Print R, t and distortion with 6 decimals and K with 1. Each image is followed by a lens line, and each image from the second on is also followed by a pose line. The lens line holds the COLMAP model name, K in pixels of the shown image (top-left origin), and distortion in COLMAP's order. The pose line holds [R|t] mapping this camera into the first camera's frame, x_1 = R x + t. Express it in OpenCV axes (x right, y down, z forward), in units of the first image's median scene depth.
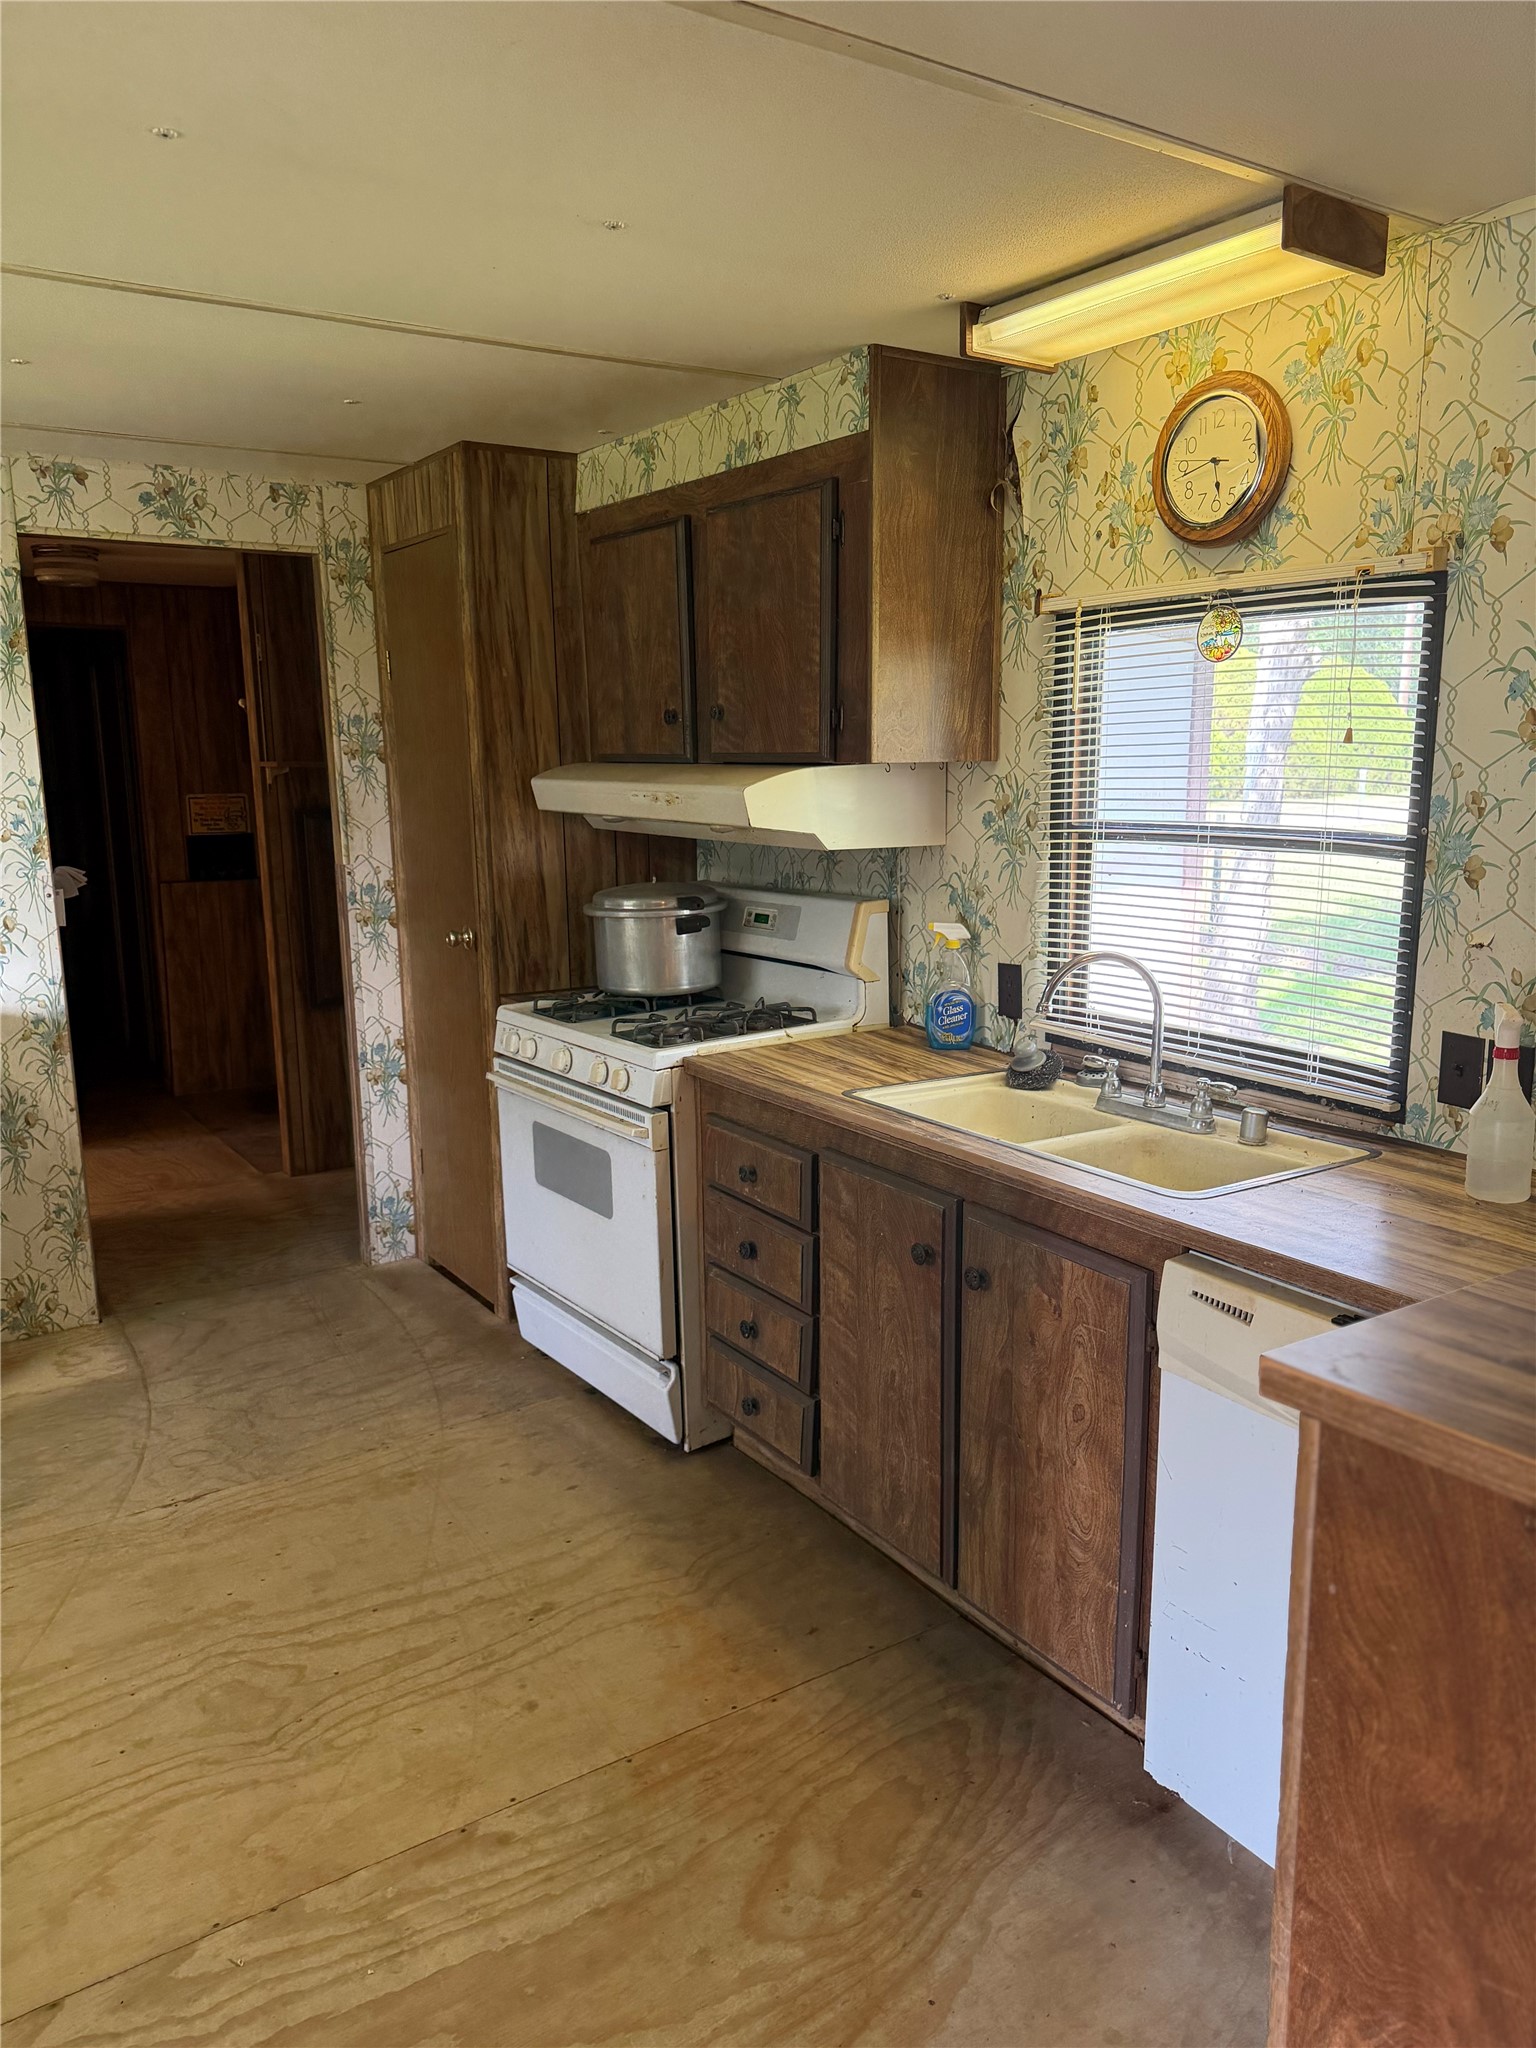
lens RADIAL K [[1448.7, 0, 761.3], [0, 1448.7, 1030.5], [0, 0, 1]] dist [0.119393, -0.202404]
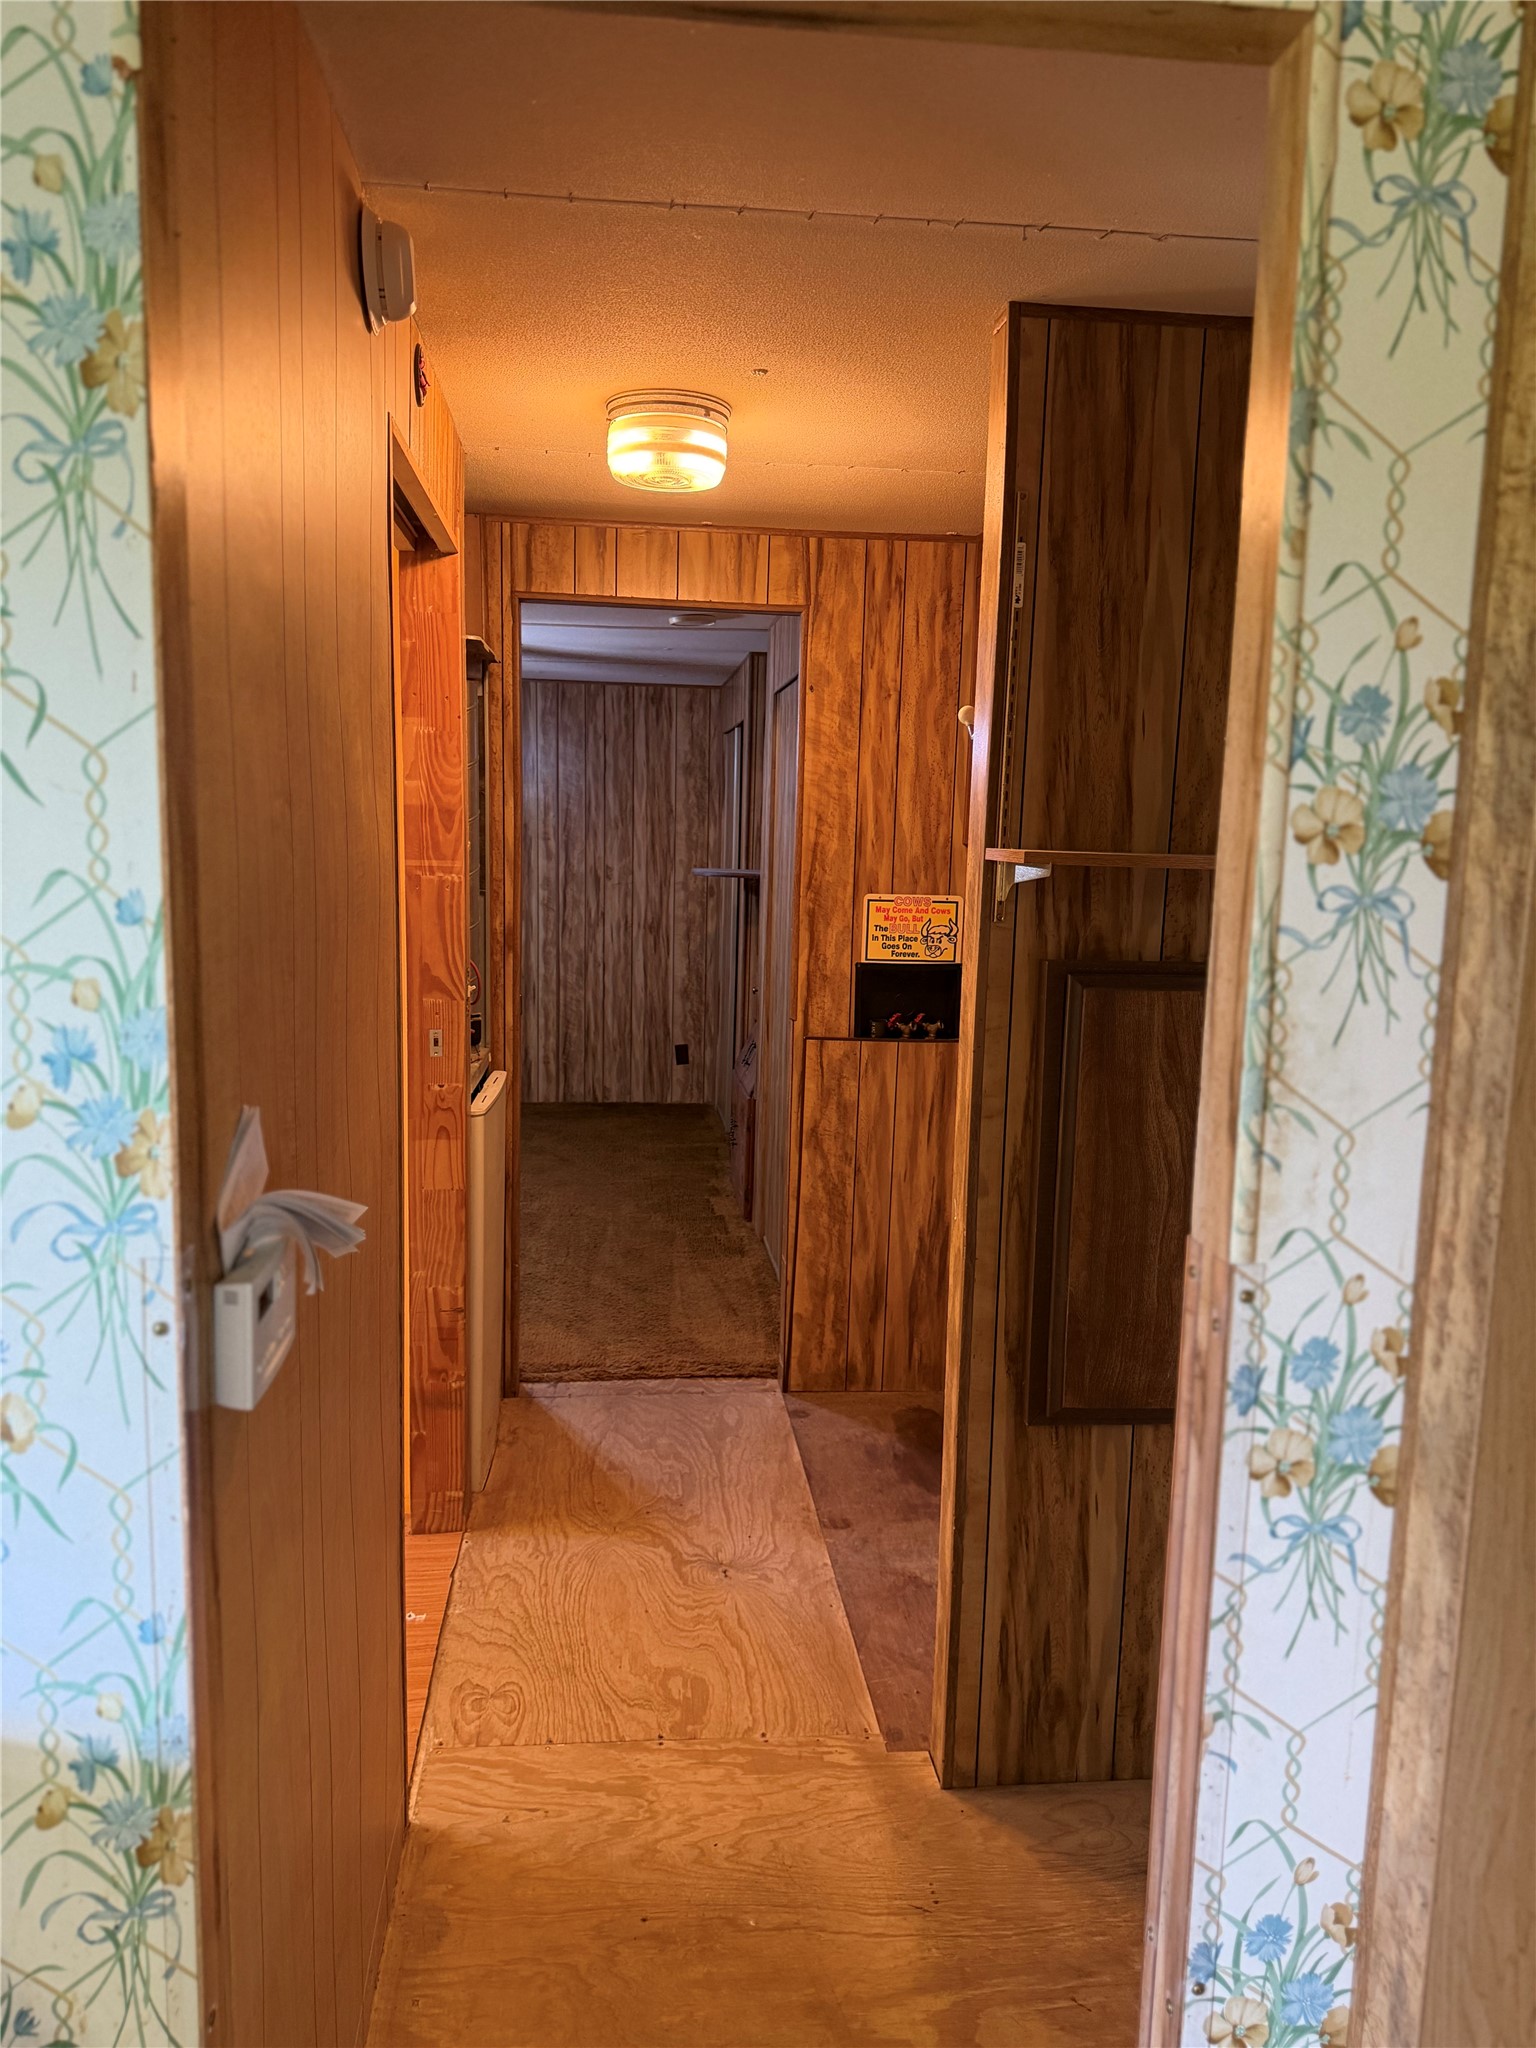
lens RADIAL K [[1448.7, 0, 761.3], [0, 1448.7, 1030.5], [0, 0, 1]] dist [0.119393, -0.202404]
pose [[0.884177, 0.099750, -0.456378, -0.240314], [-0.123197, 0.992142, -0.021828, -0.135468], [0.450614, 0.075524, 0.889518, 0.715756]]
